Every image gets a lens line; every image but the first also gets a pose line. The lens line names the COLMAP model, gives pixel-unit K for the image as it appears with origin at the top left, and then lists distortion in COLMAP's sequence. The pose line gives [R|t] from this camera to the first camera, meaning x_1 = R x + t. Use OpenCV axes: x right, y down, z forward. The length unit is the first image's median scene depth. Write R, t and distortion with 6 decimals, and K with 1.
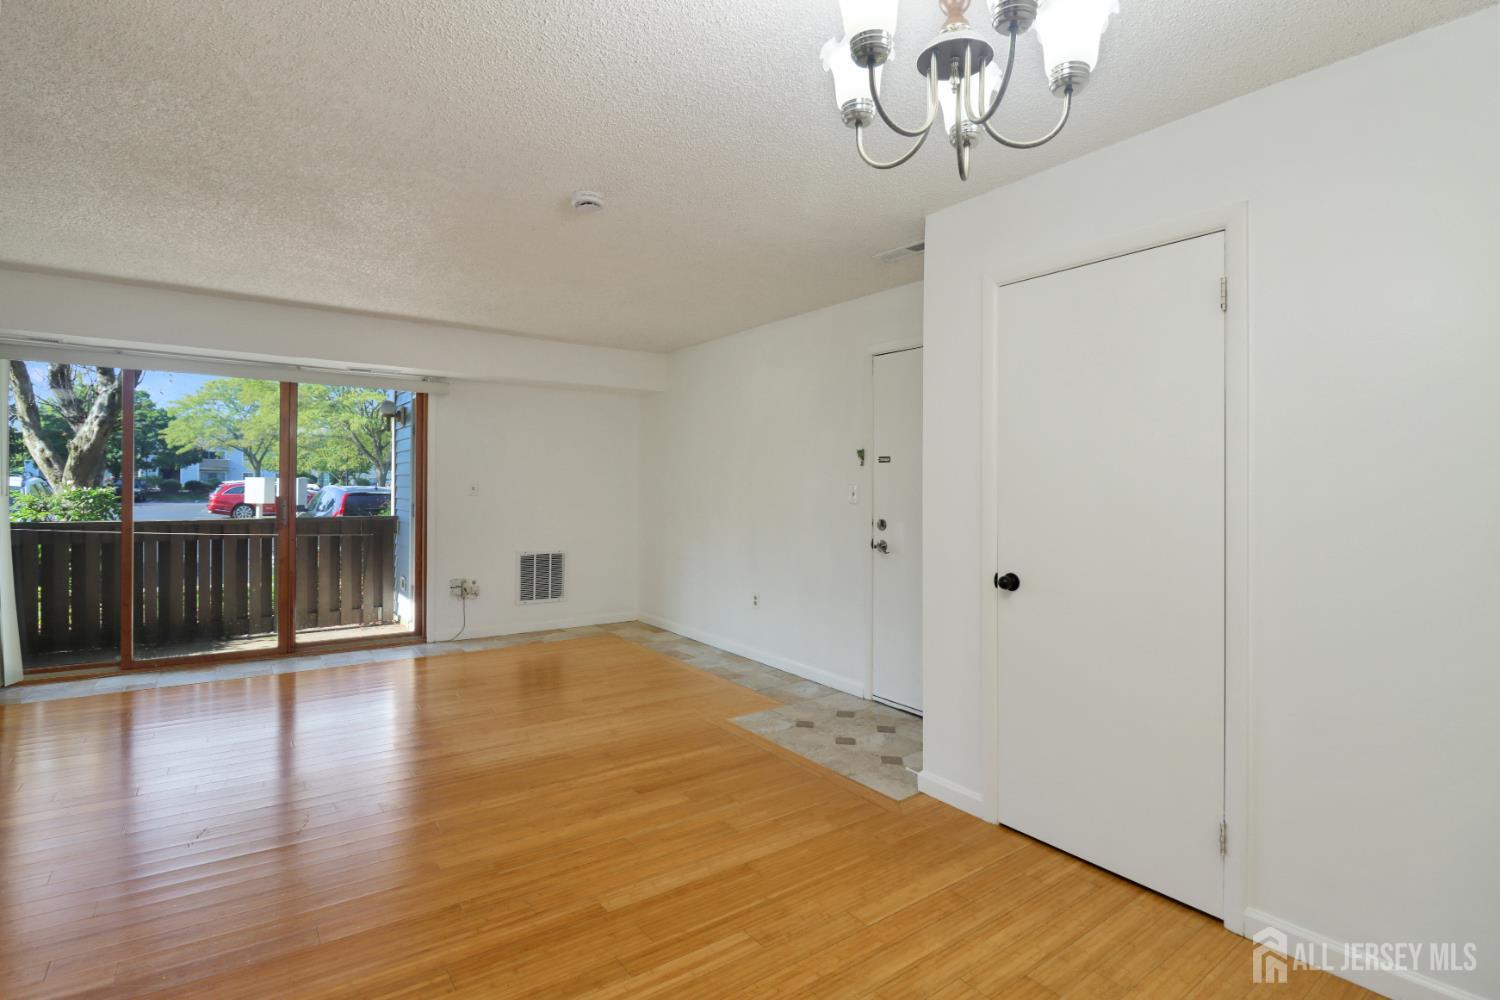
lens RADIAL K [[713.6, 0, 737.5], [0, 713.6, 500.4], [0, 0, 1]] dist [-0.014298, -0.001911]
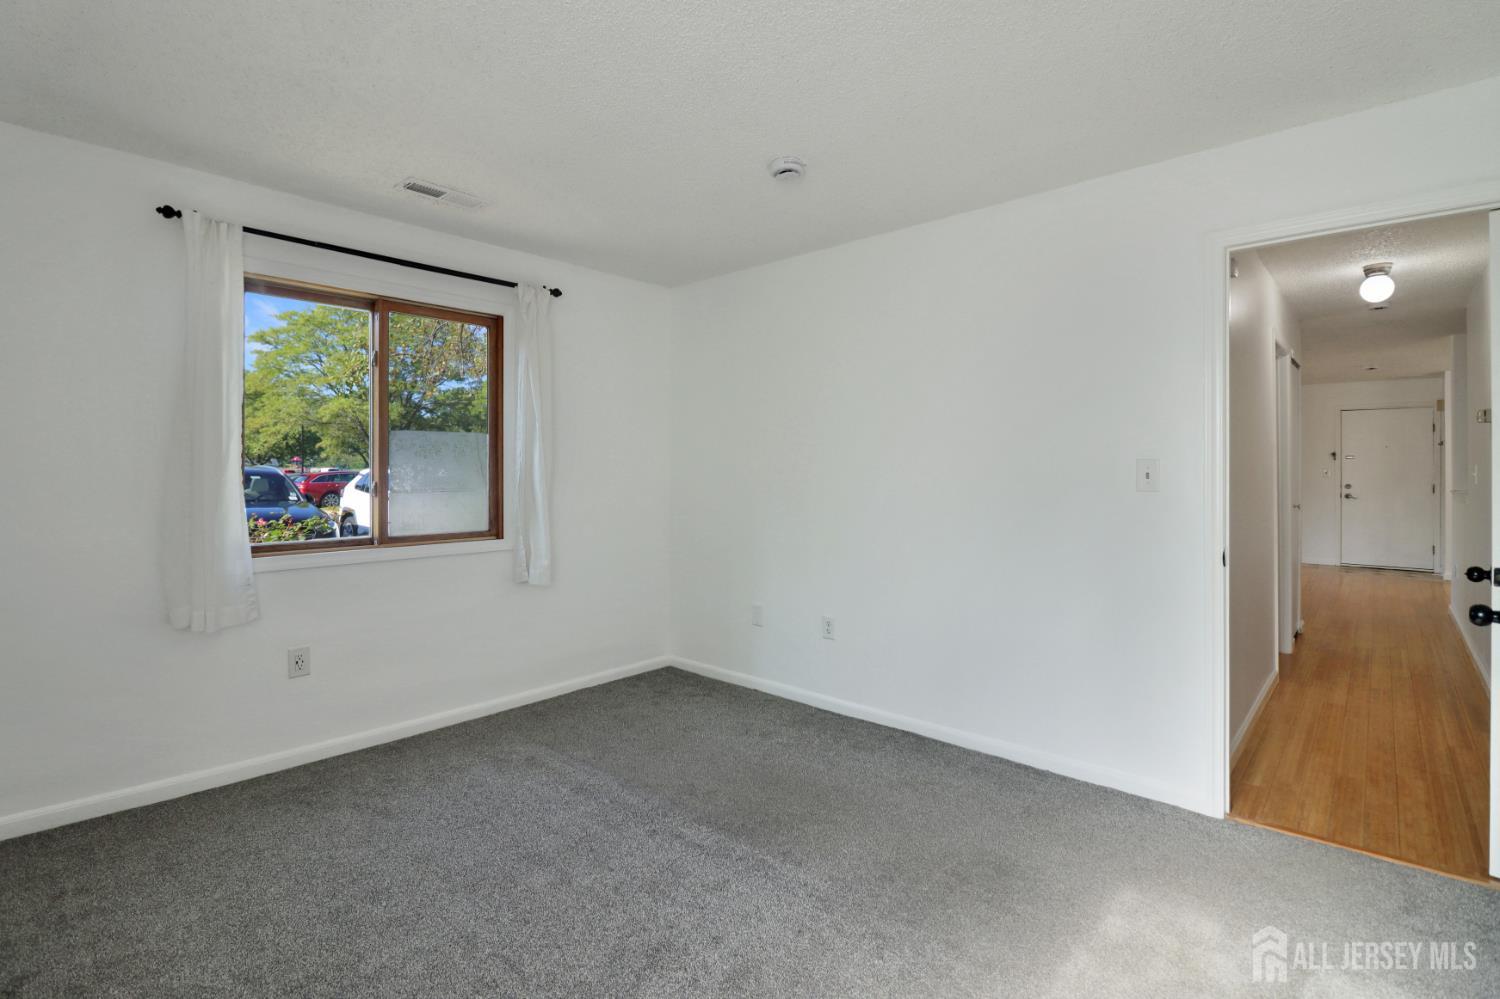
lens RADIAL K [[703.6, 0, 752.4], [0, 703.6, 470.3], [0, 0, 1]] dist [0.000584, -0.008239]
pose [[0.978724, -0.008702, 0.204997, -2.317746], [0.012016, 0.999816, -0.014925, -0.006587], [-0.204830, 0.017071, 0.978649, -0.865149]]
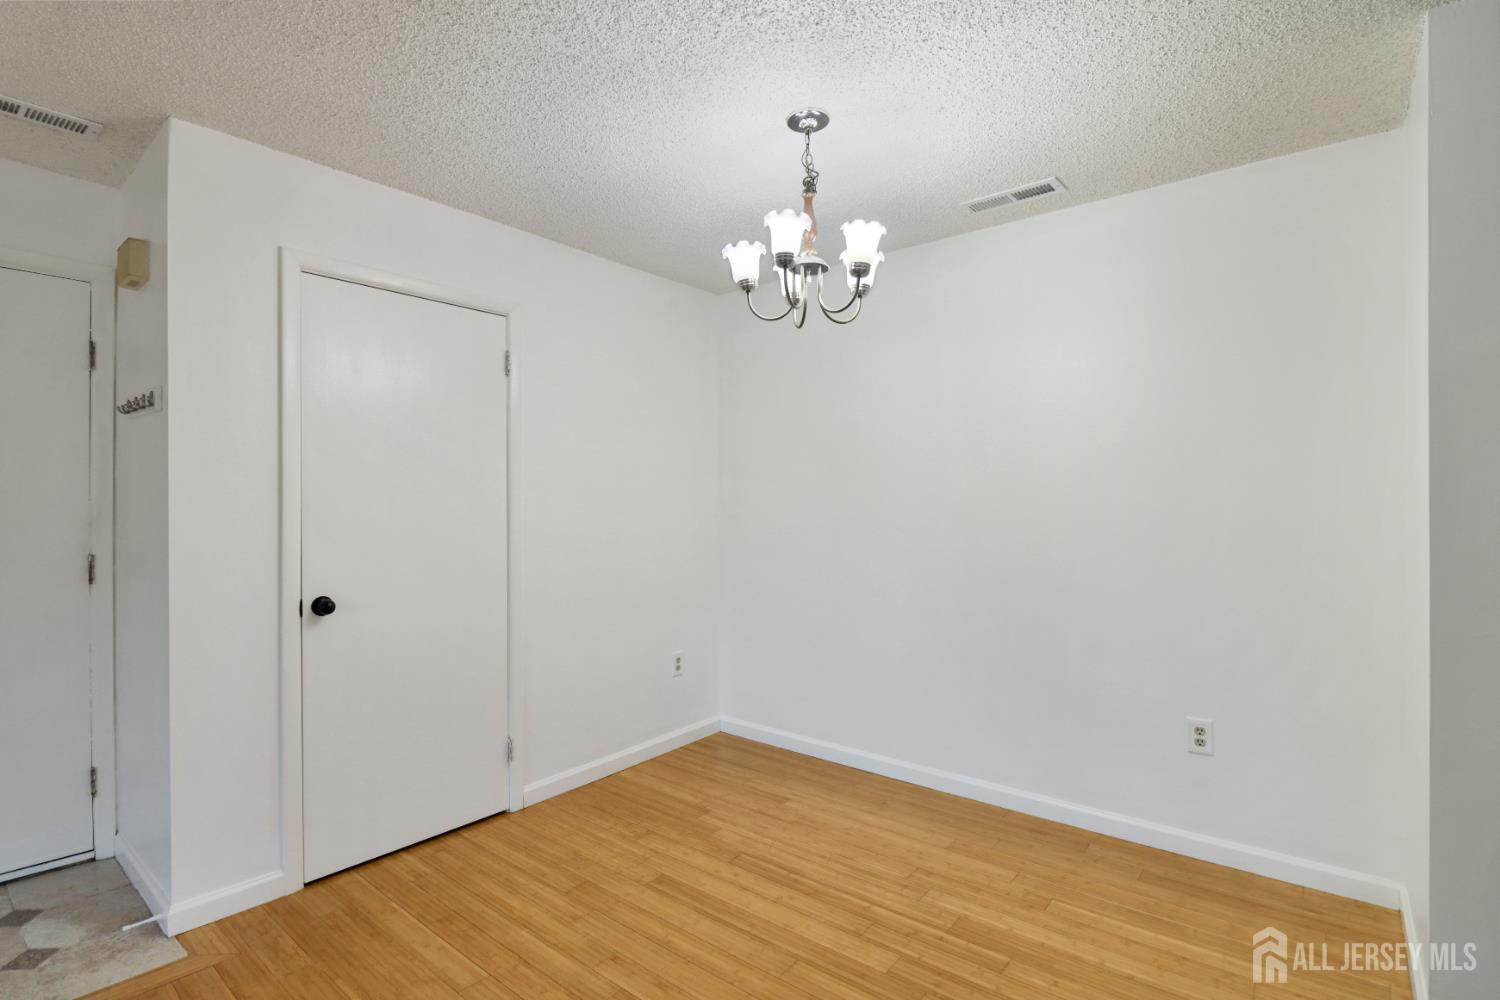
lens RADIAL K [[713.6, 0, 737.5], [0, 713.6, 500.4], [0, 0, 1]] dist [-0.014298, -0.001911]
pose [[-0.248868, -0.010231, 0.968483, -0.438820], [0.014985, 0.999784, 0.014413, -0.017573], [-0.968422, 0.018100, -0.248660, 0.502135]]
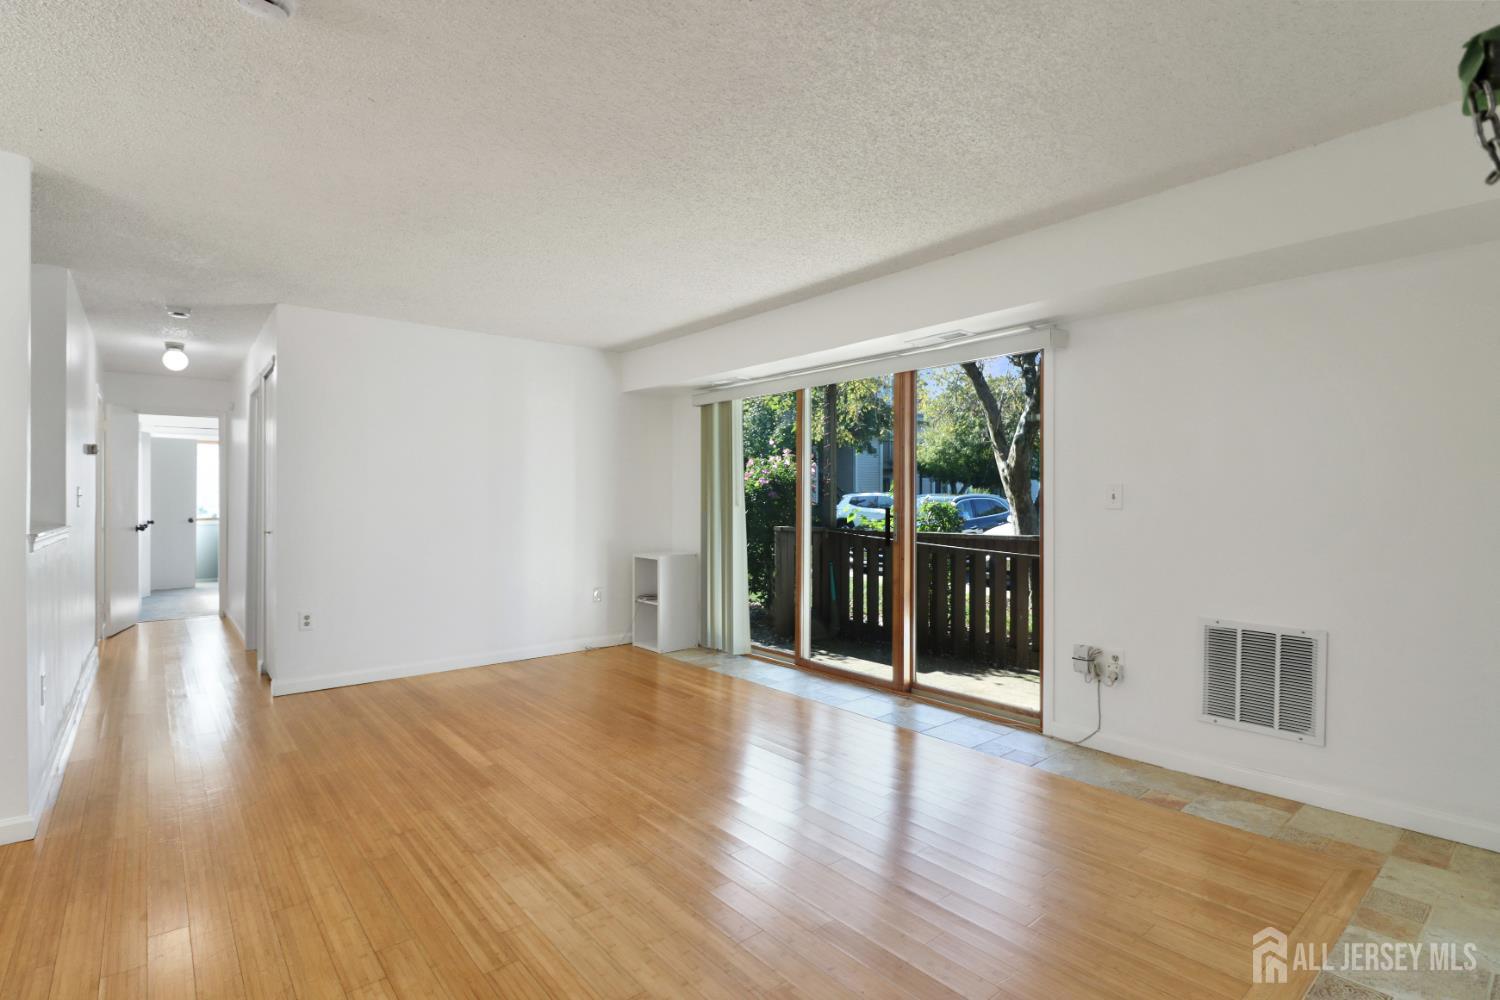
lens RADIAL K [[726.4, 0, 753.6], [0, 726.4, 512.2], [0, 0, 1]] dist [-0.001008, -0.008627]
pose [[0.066071, 0.004117, -0.997806, 0.301904], [-0.014720, 0.999887, 0.003151, -0.000452], [0.997706, 0.014480, 0.066124, 1.018271]]
